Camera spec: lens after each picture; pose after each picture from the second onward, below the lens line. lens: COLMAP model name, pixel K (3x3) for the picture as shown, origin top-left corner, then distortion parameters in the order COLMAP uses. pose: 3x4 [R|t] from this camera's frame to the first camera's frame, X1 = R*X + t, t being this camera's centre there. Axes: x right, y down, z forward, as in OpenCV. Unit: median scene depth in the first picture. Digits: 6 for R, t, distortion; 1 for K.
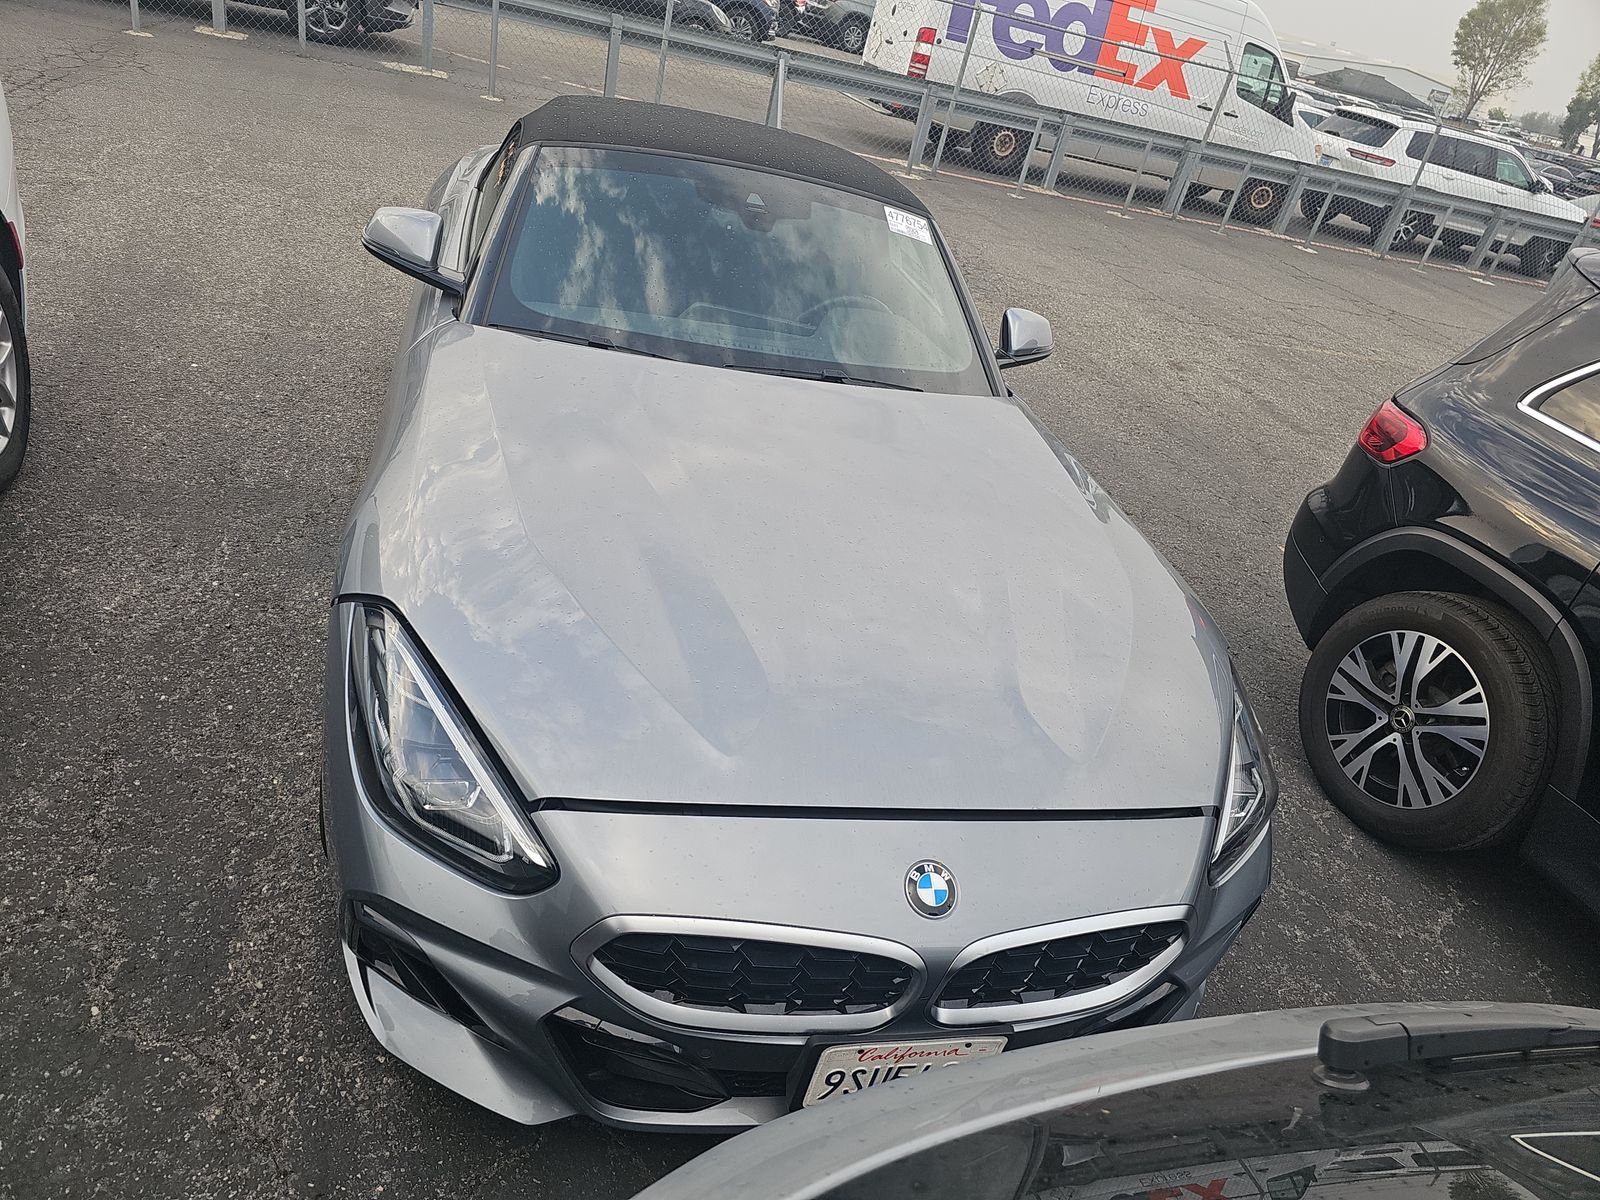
lens RADIAL K [[1040.3, 0, 792.0], [0, 1040.3, 636.0], [0, 0, 1]] dist [0.057066, -0.050505]
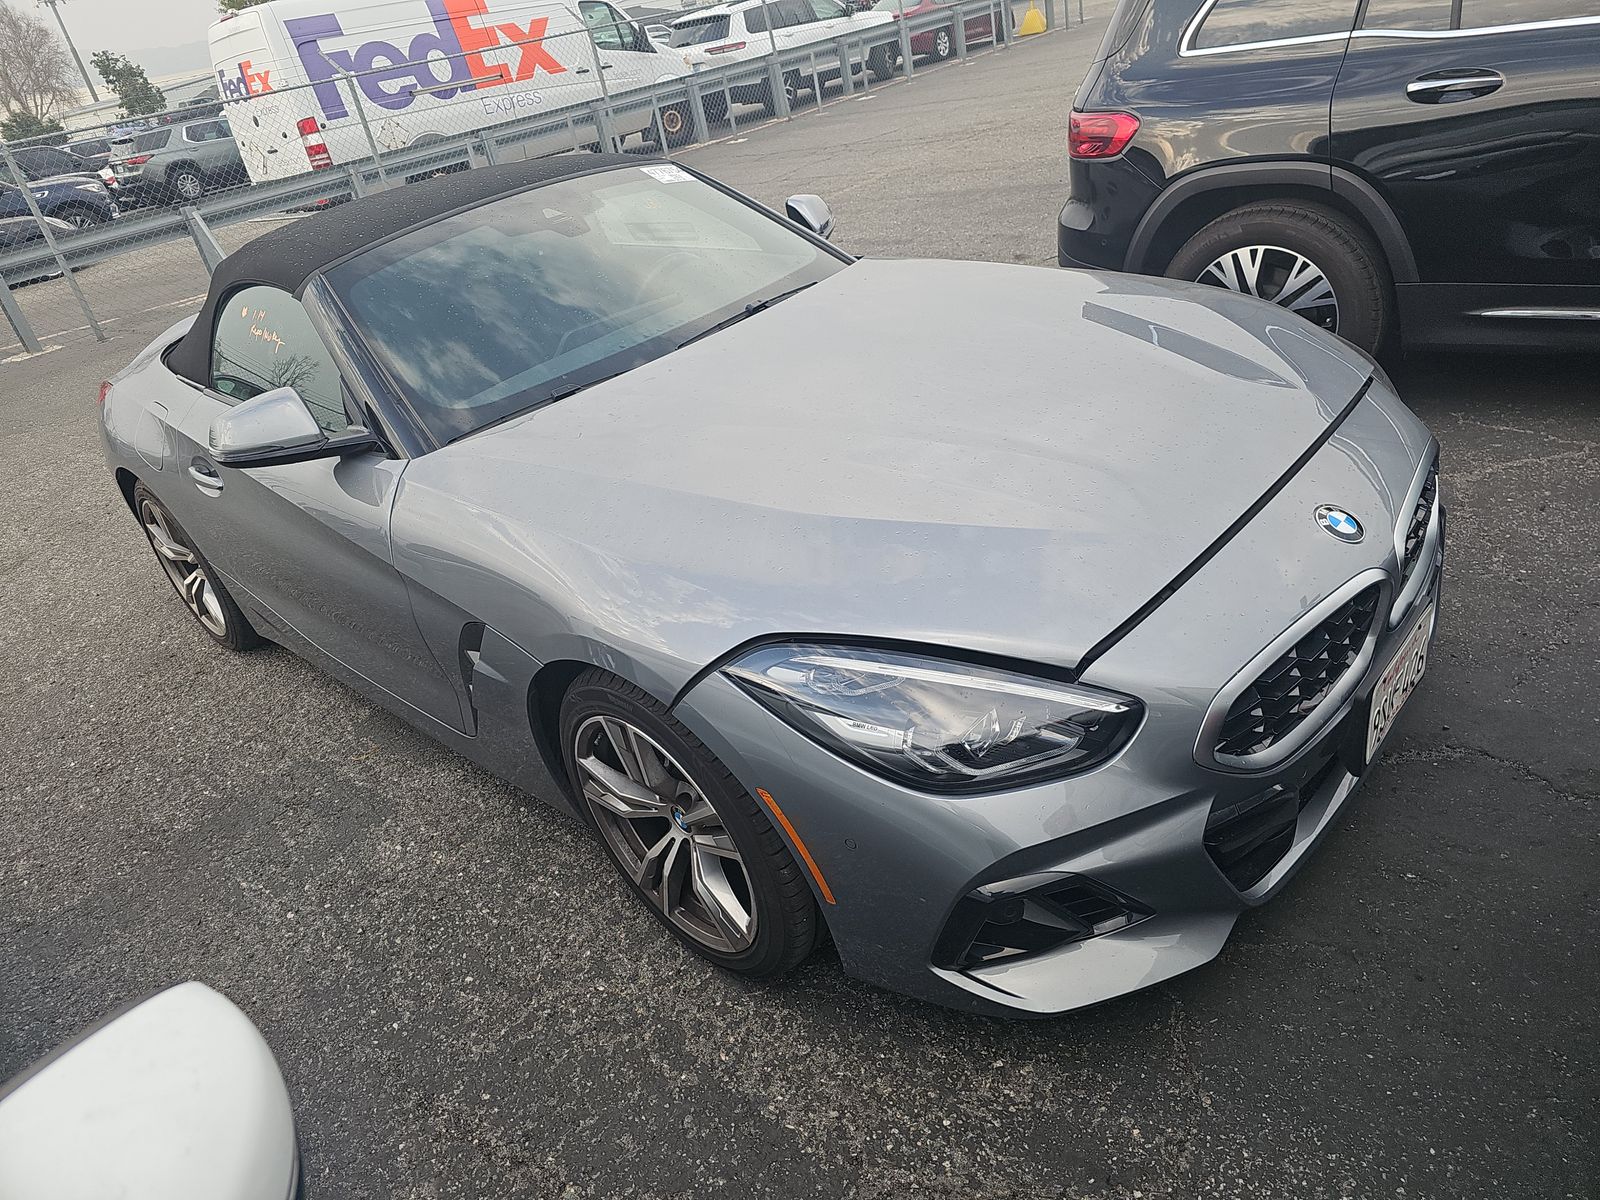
lens RADIAL K [[1045.6, 0, 791.7], [0, 1045.6, 619.1], [0, 0, 1]] dist [0.055919, -0.052057]
pose [[0.738853, -0.590137, 0.325322, -0.126368], [0.603307, 0.794362, 0.070782, -0.018090], [-0.300194, 0.143971, 0.942951, 0.025720]]
